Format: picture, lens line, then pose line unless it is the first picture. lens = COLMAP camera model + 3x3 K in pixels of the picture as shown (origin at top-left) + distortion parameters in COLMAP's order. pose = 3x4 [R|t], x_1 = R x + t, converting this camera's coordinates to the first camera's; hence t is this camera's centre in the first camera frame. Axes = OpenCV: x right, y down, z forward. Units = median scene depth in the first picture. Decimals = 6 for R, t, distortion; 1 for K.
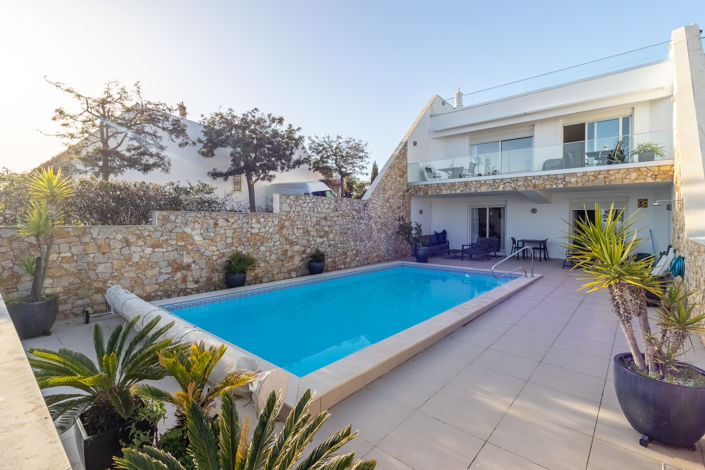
lens RADIAL K [[329.9, 0, 350.2], [0, 329.9, 230.3], [0, 0, 1]] dist [0.016479, 0.000151]
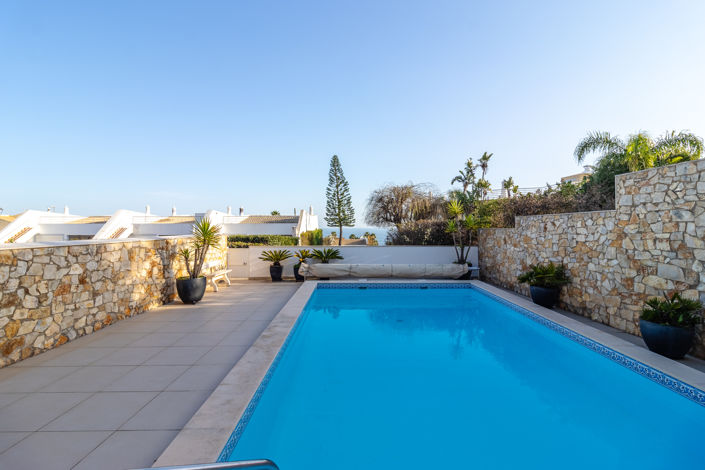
lens RADIAL K [[329.9, 0, 351.0], [0, 329.9, 224.6], [0, 0, 1]] dist [0.016479, 0.000151]
pose [[-0.752387, -0.005214, -0.658701, 0.423450], [-0.020070, 0.999686, 0.015011, -0.022145], [0.658415, 0.024514, -0.752255, 0.947986]]
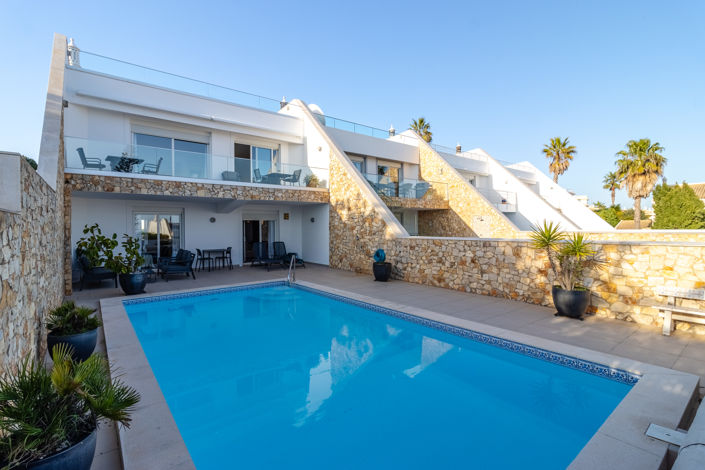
lens RADIAL K [[329.9, 0, 350.0], [0, 329.9, 233.8], [0, 0, 1]] dist [0.016479, 0.000151]
pose [[0.176496, -0.022430, 0.984046, -0.411097], [0.041109, 0.999036, 0.015398, -0.019696], [-0.983443, 0.037736, 0.177248, 0.514770]]
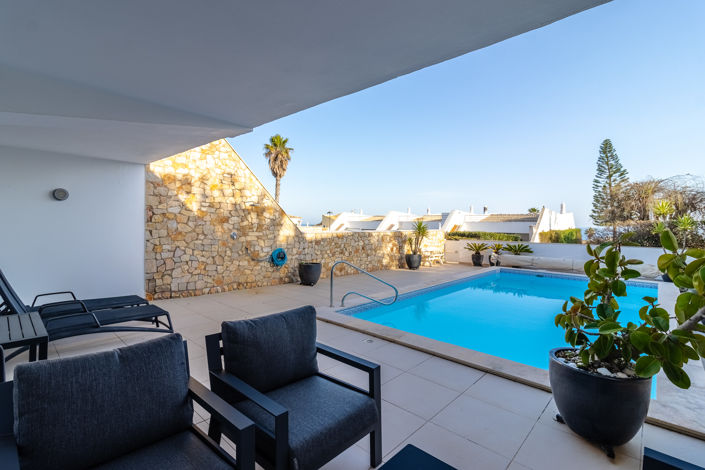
lens RADIAL K [[329.9, 0, 345.7], [0, 329.9, 232.1], [0, 0, 1]] dist [0.016479, 0.000151]
pose [[-0.999258, -0.013237, 0.036171, 0.416606], [-0.011142, 0.998281, 0.057534, -0.038559], [-0.036871, 0.057088, -0.997688, 1.372969]]
